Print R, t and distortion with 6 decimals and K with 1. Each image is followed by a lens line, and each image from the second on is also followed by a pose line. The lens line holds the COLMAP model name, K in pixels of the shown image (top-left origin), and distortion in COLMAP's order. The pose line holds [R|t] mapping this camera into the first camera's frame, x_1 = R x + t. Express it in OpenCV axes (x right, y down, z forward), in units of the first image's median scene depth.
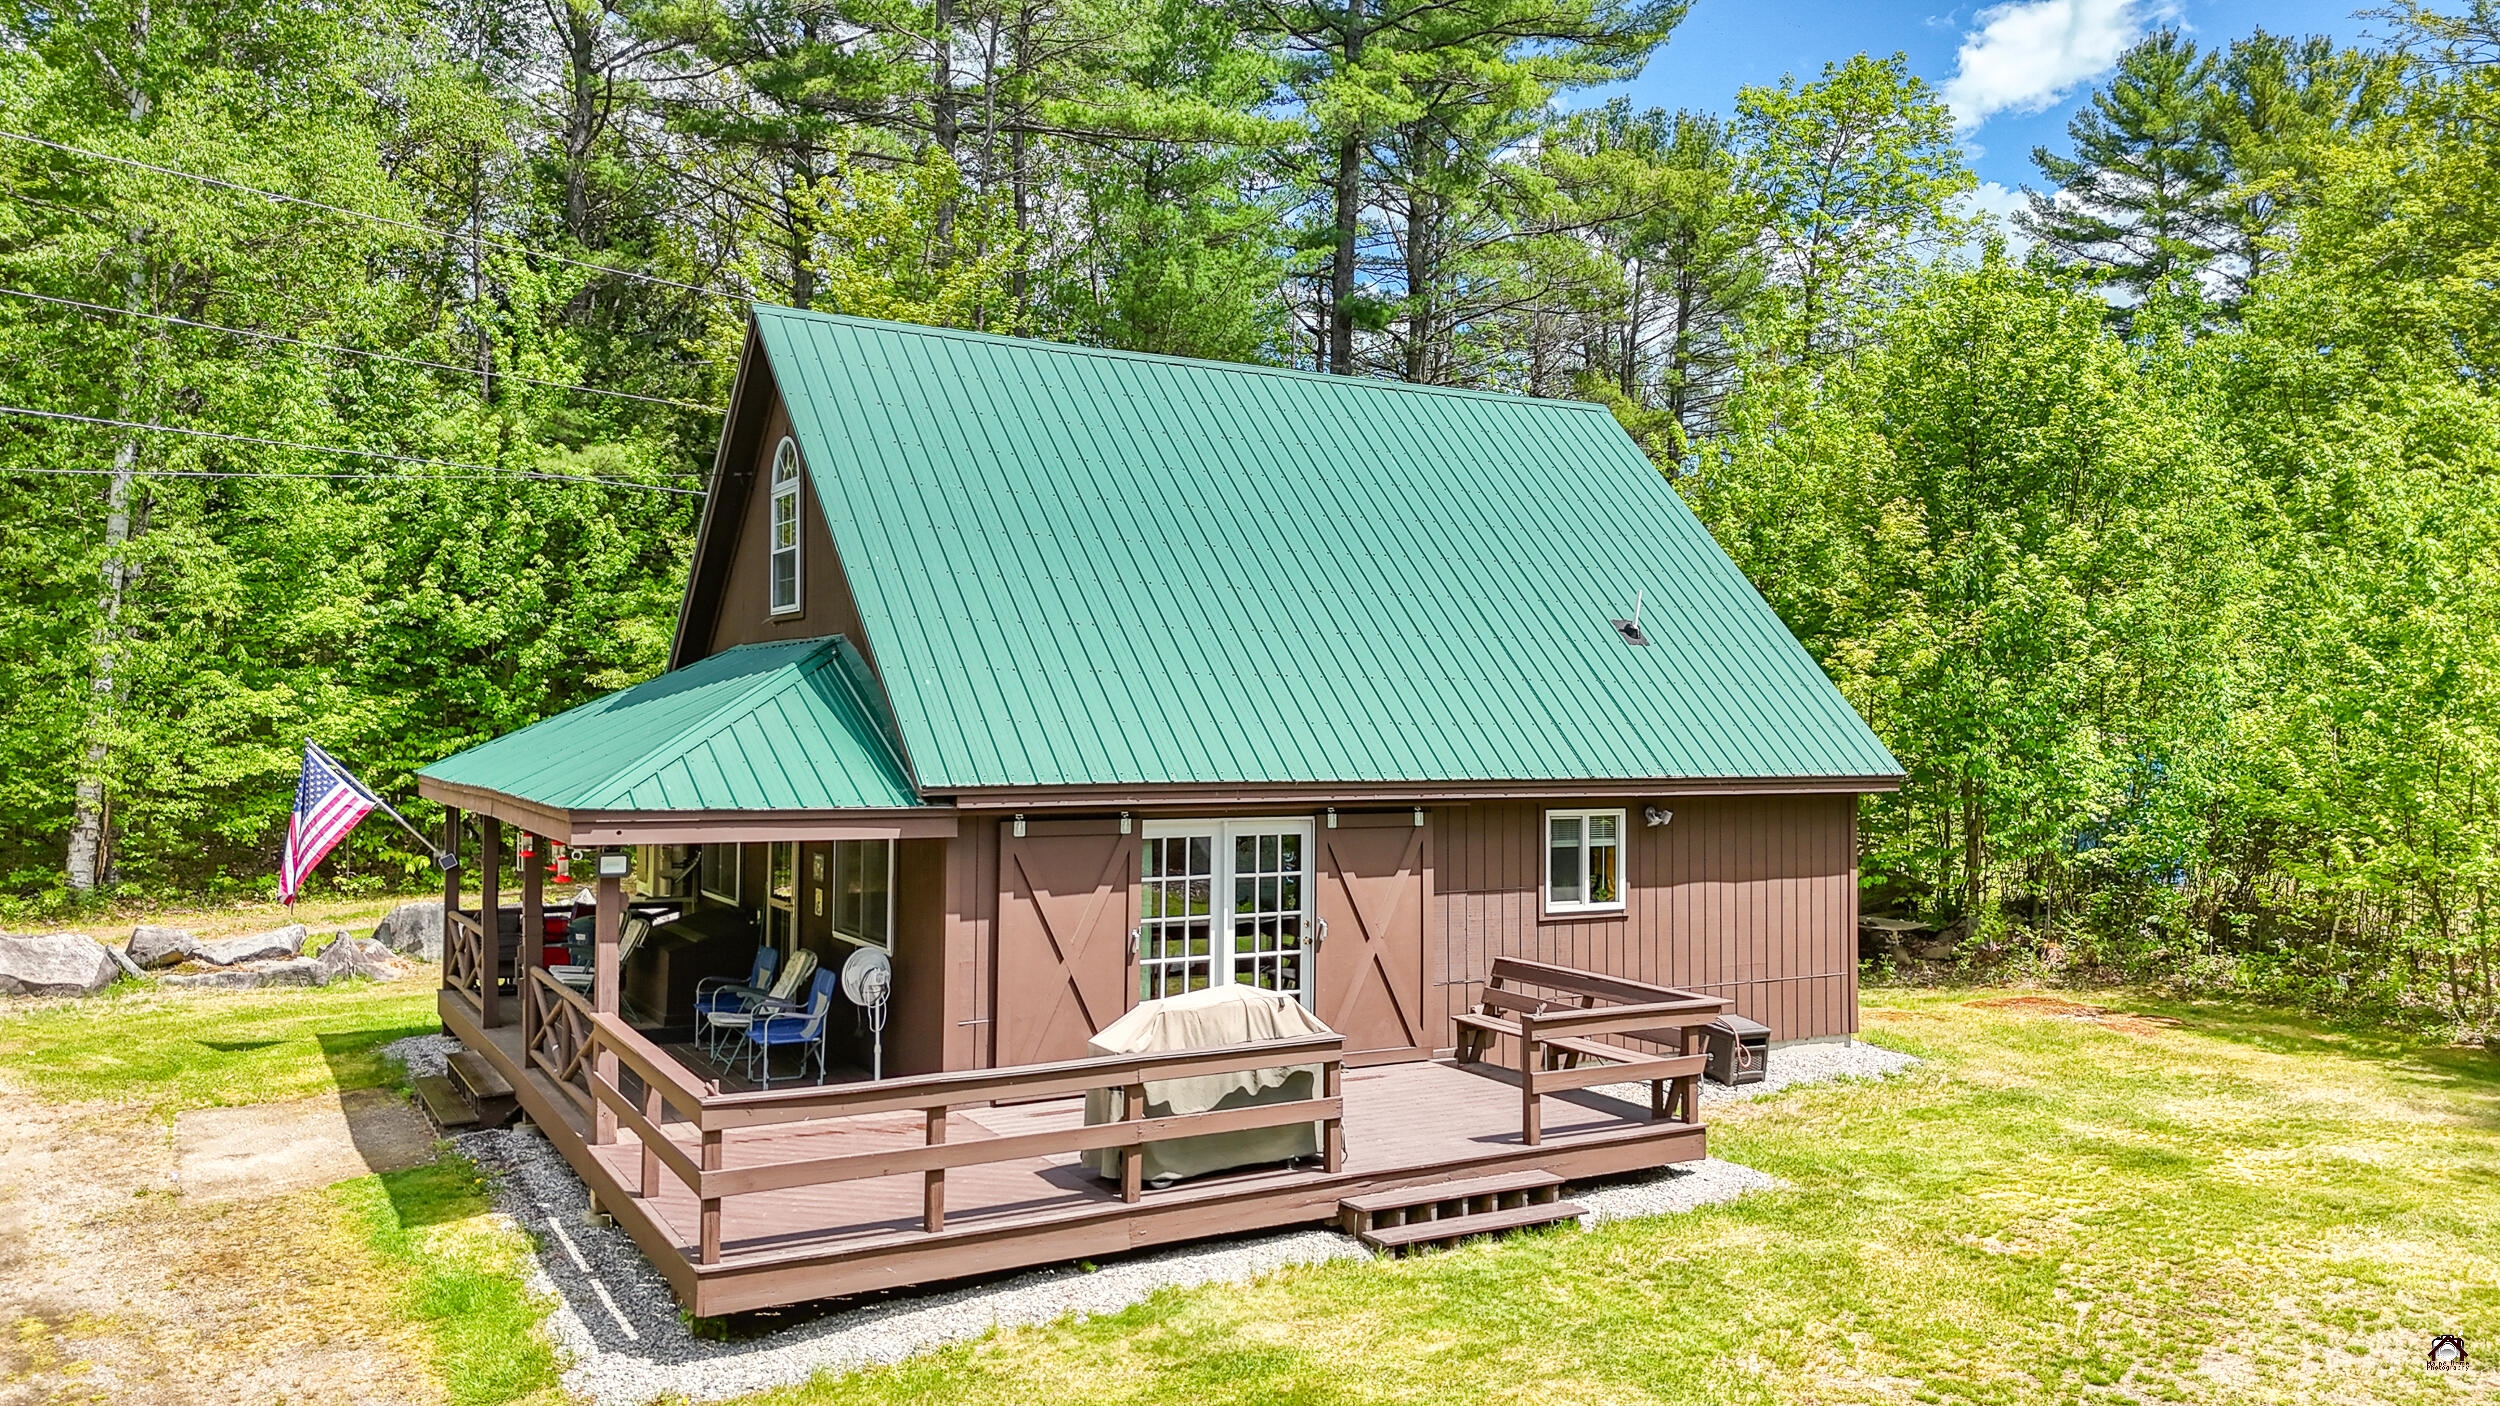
lens RADIAL K [[1833.8, 0, 1250.0], [0, 1833.8, 703.0], [0, 0, 1]] dist [0.093553, -0.103757]
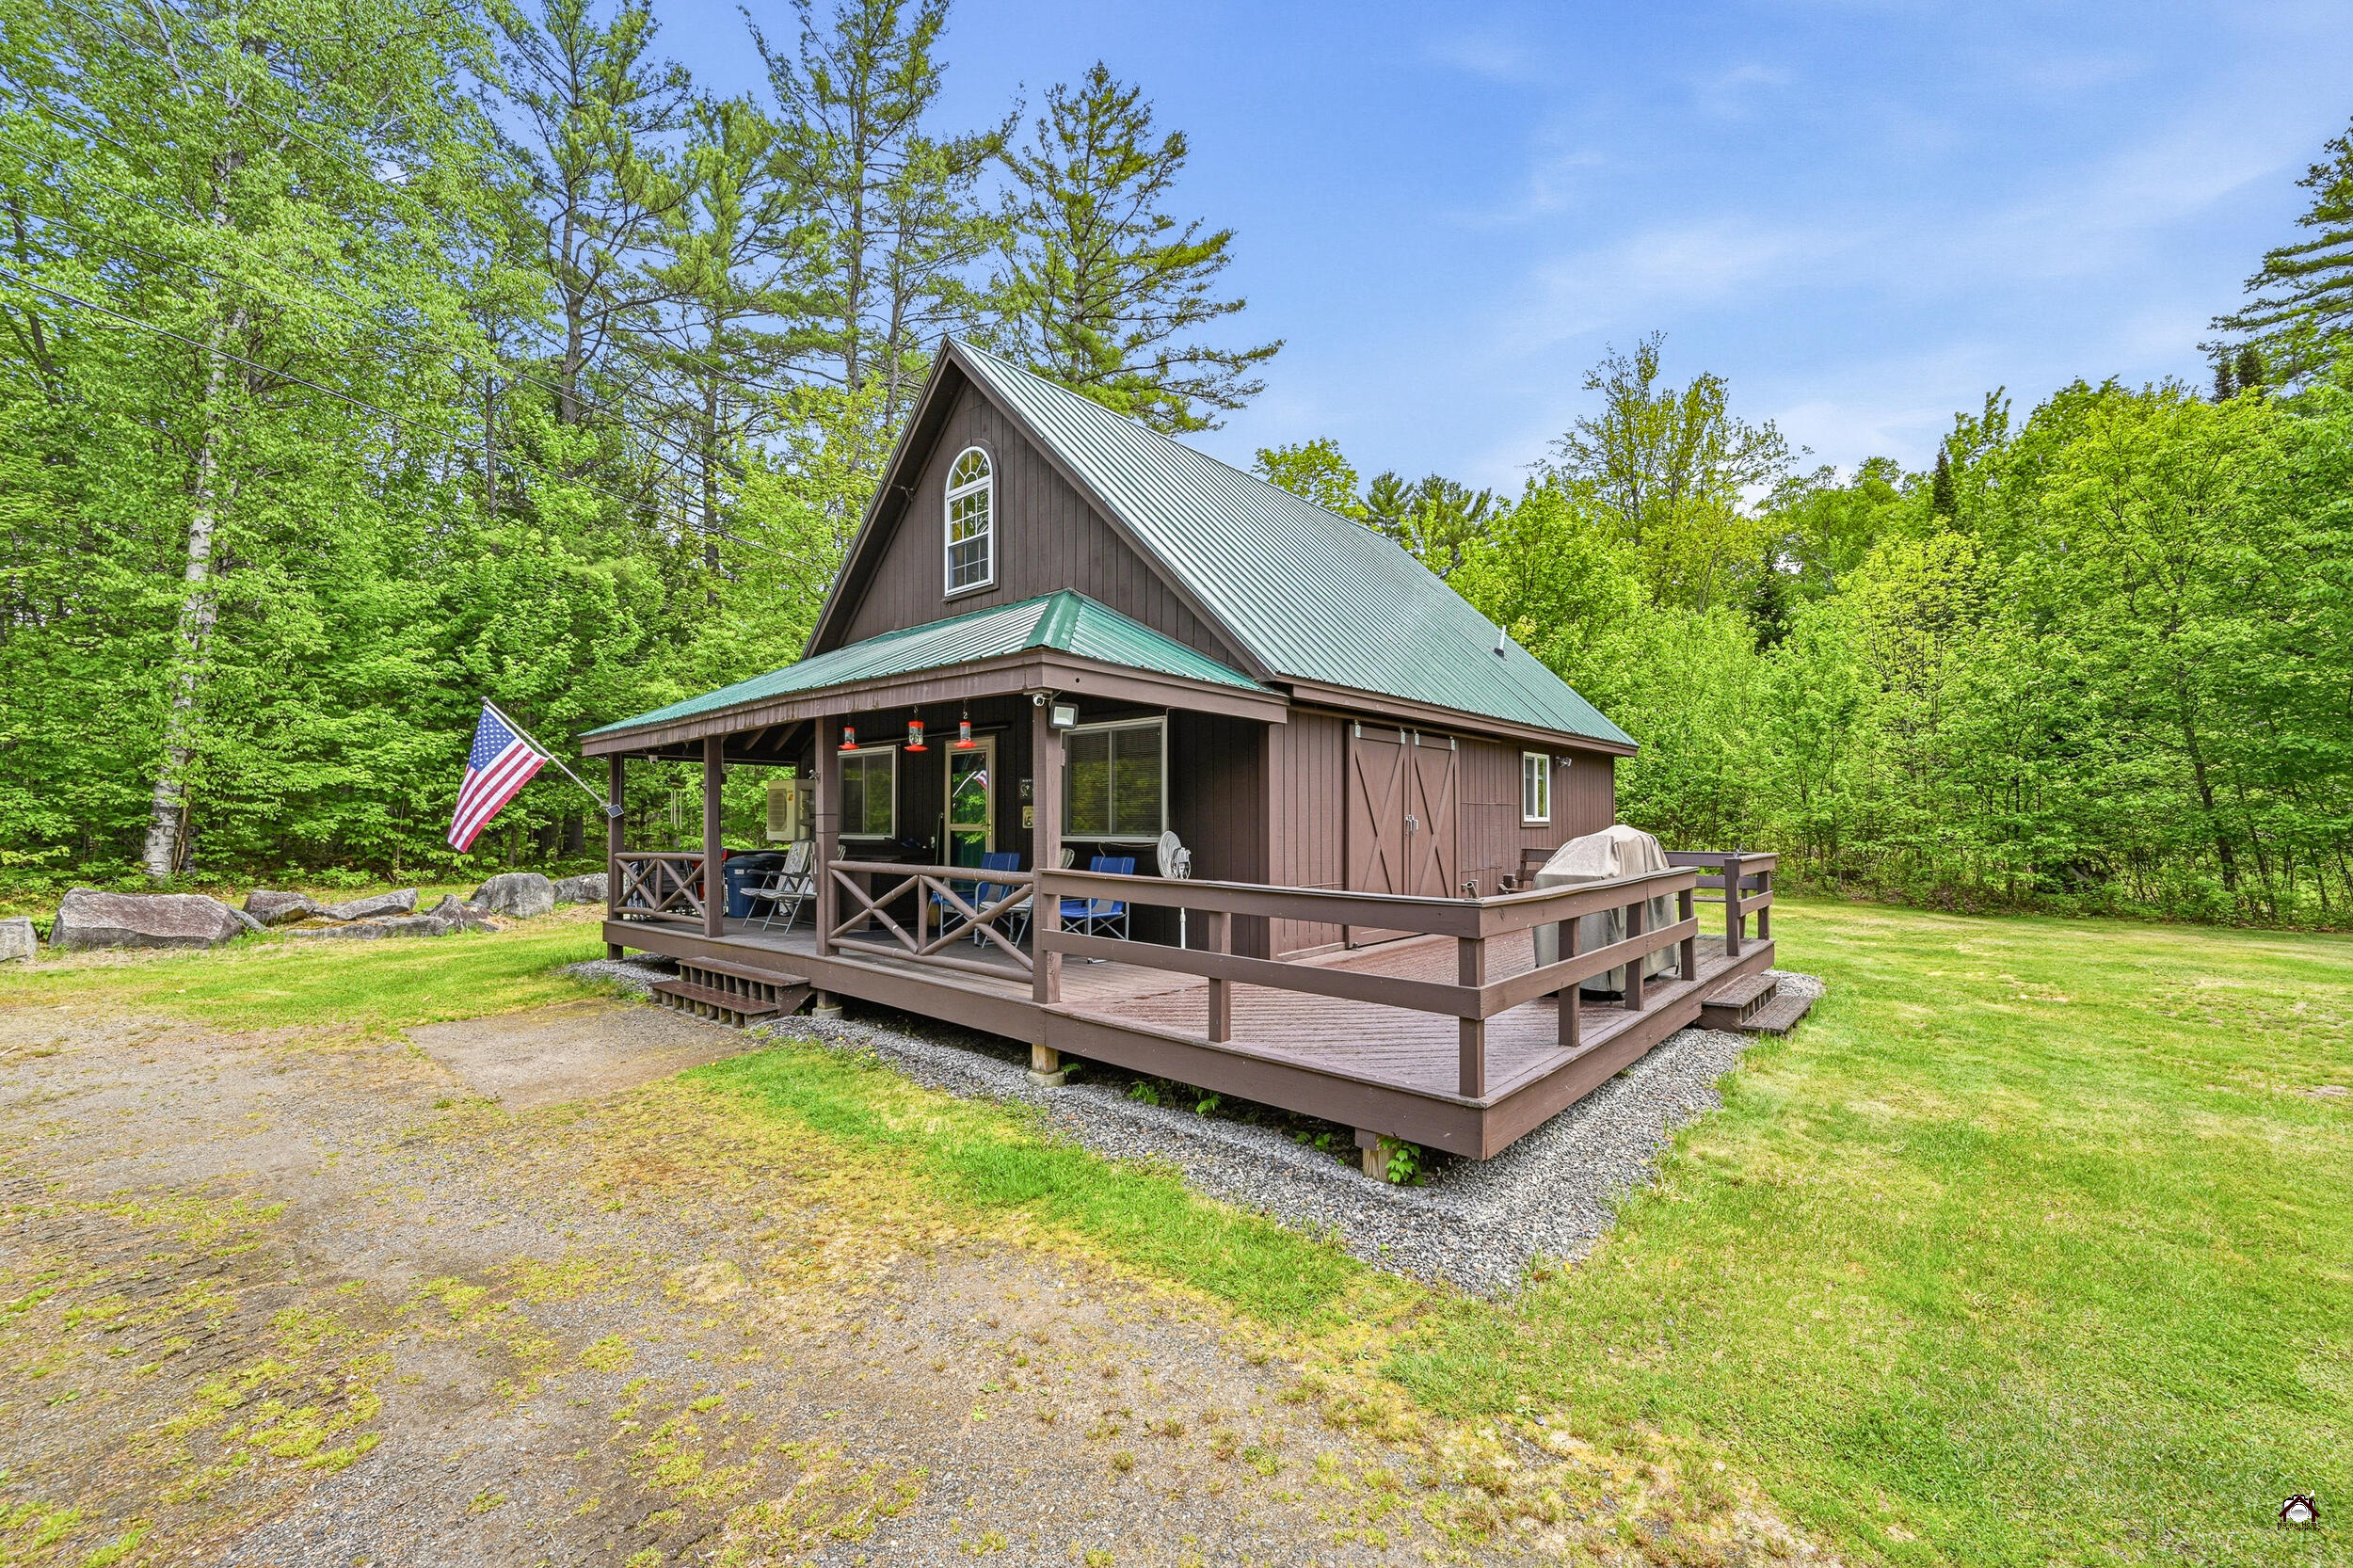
lens RADIAL K [[932.3, 0, 1180.5], [0, 932.3, 804.1], [0, 0, 1]] dist [-0.002470, 0.000041]
pose [[0.946288, -0.003938, 0.323302, -0.228962], [0.007064, 0.999939, -0.008497, 0.071626], [-0.323249, 0.010325, 0.946258, 0.263401]]
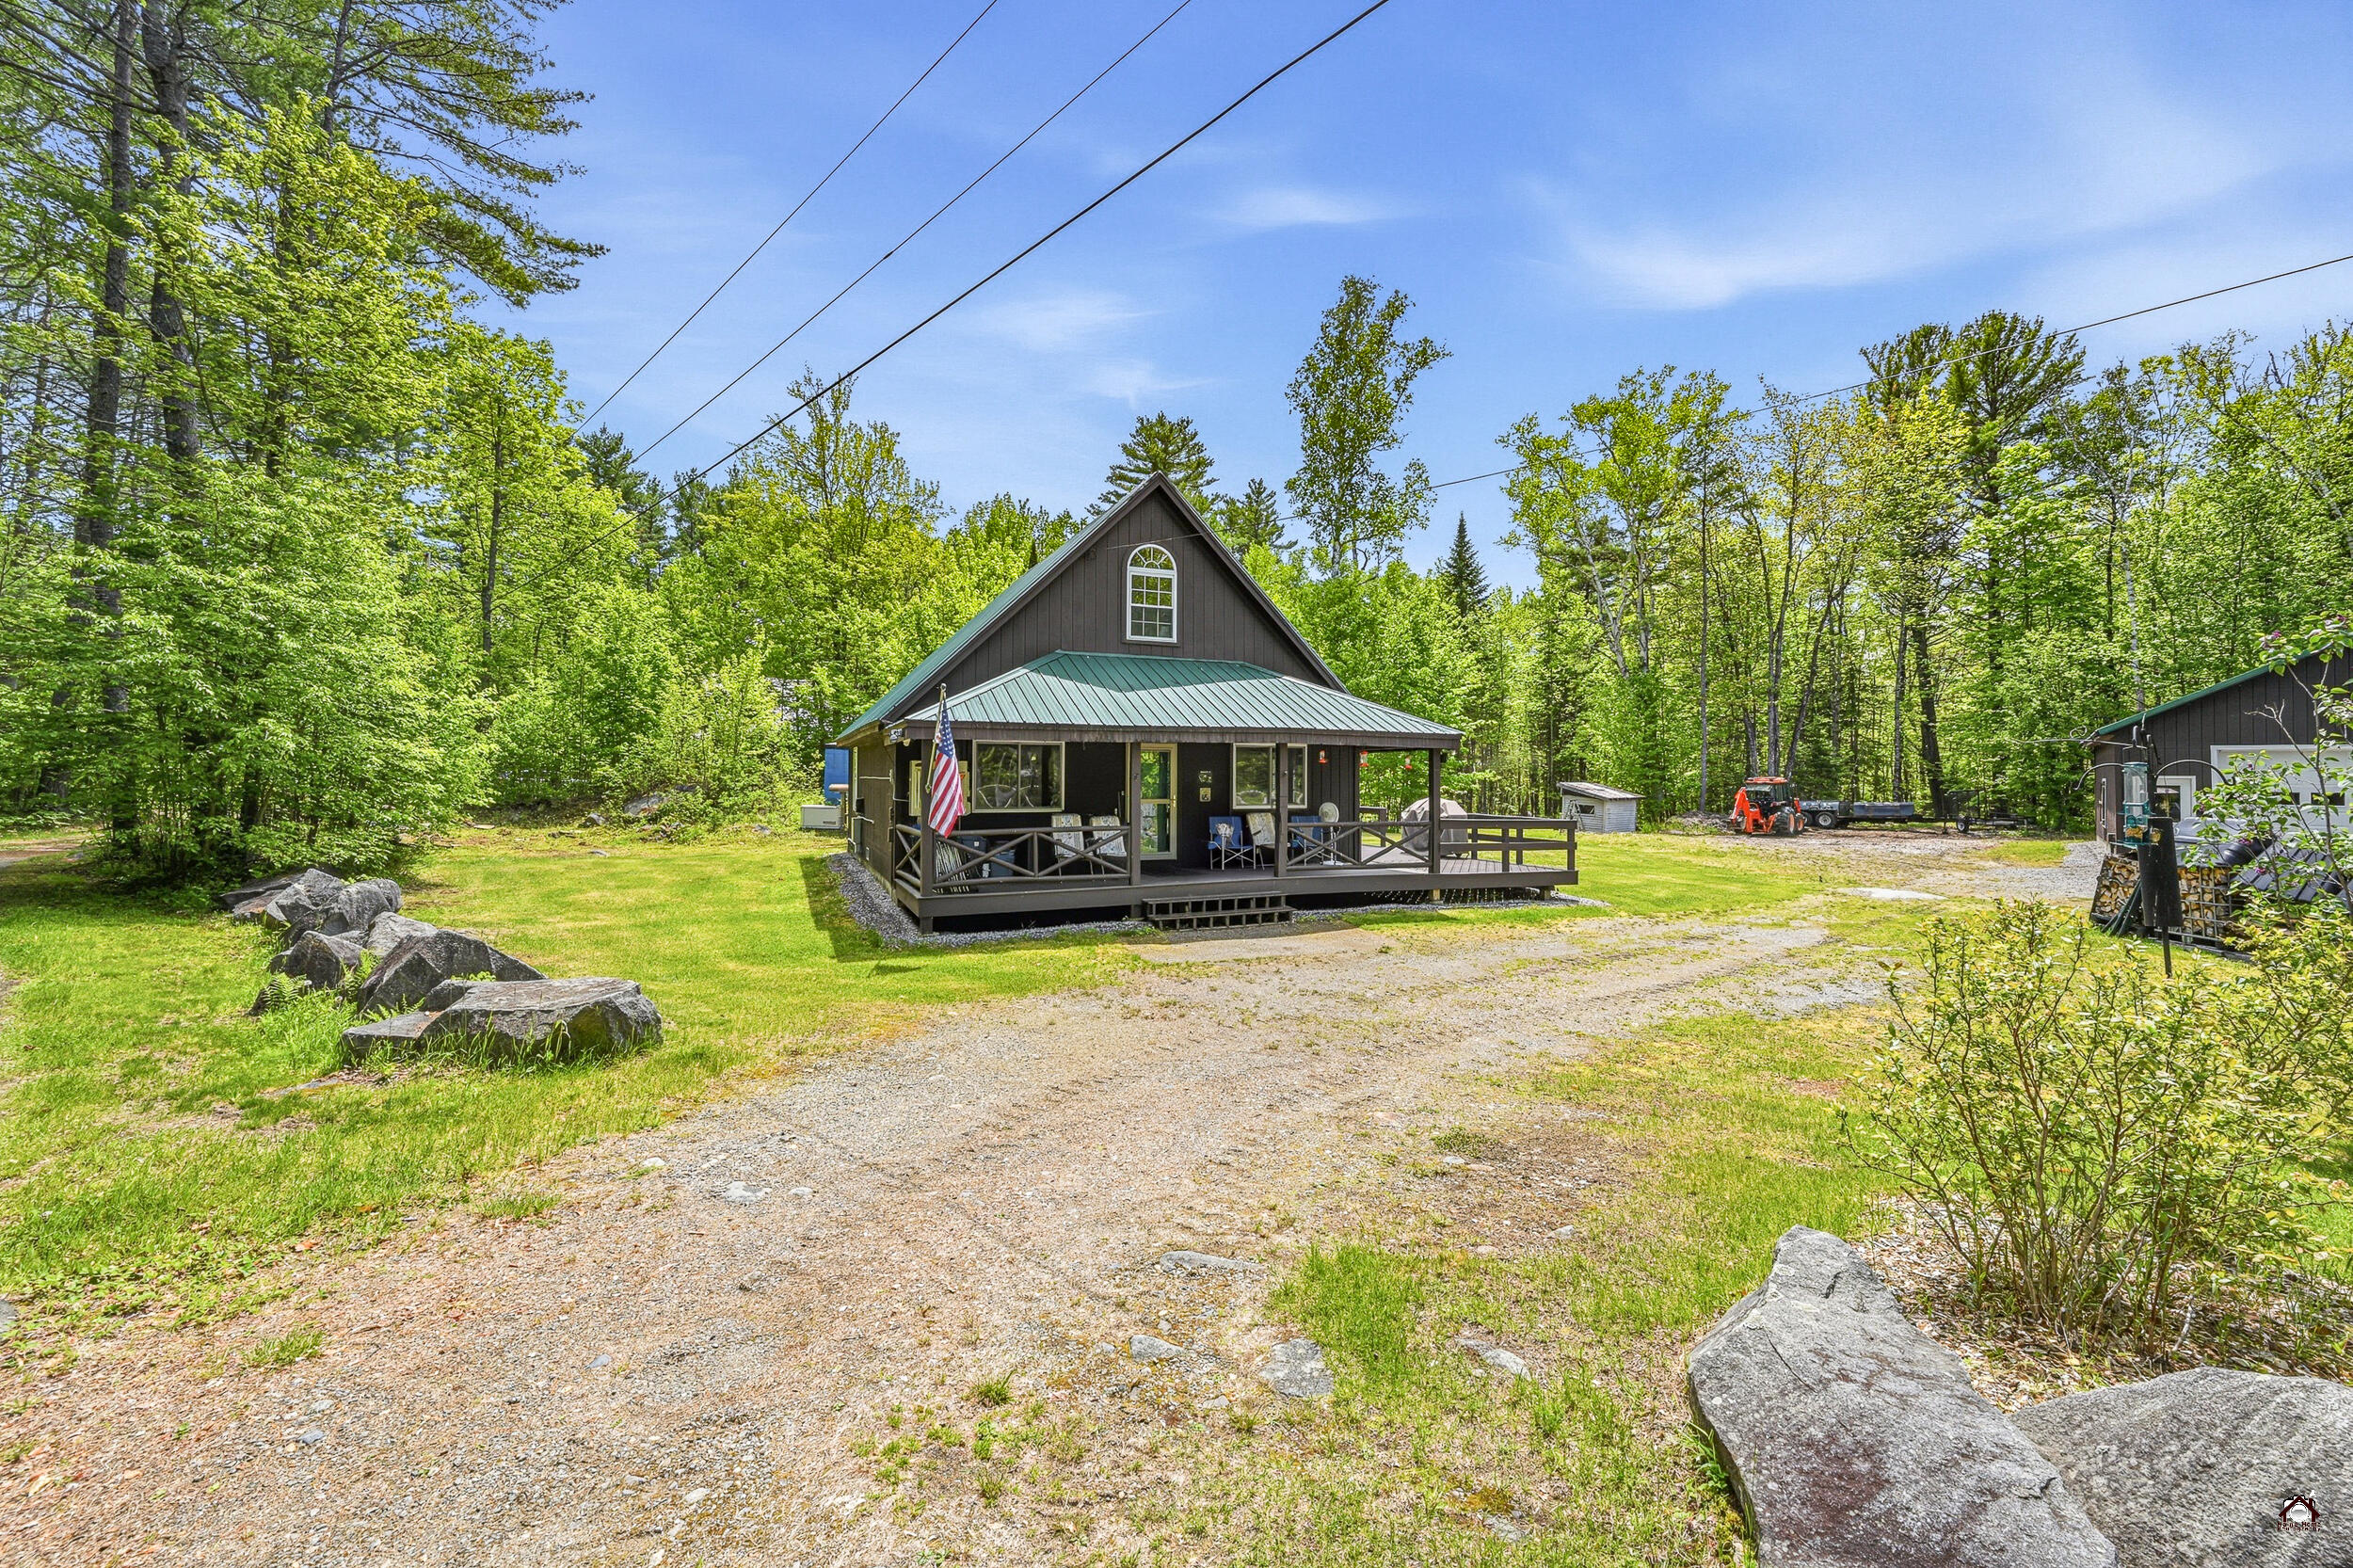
lens RADIAL K [[966.7, 0, 1174.5], [0, 966.7, 759.1], [0, 0, 1]] dist [-0.003401, 0.000187]
pose [[0.123699, 0.009807, 0.992271, -0.854757], [-0.013313, 0.999878, -0.008222, 0.053844], [-0.992230, -0.012194, 0.123814, 0.613696]]
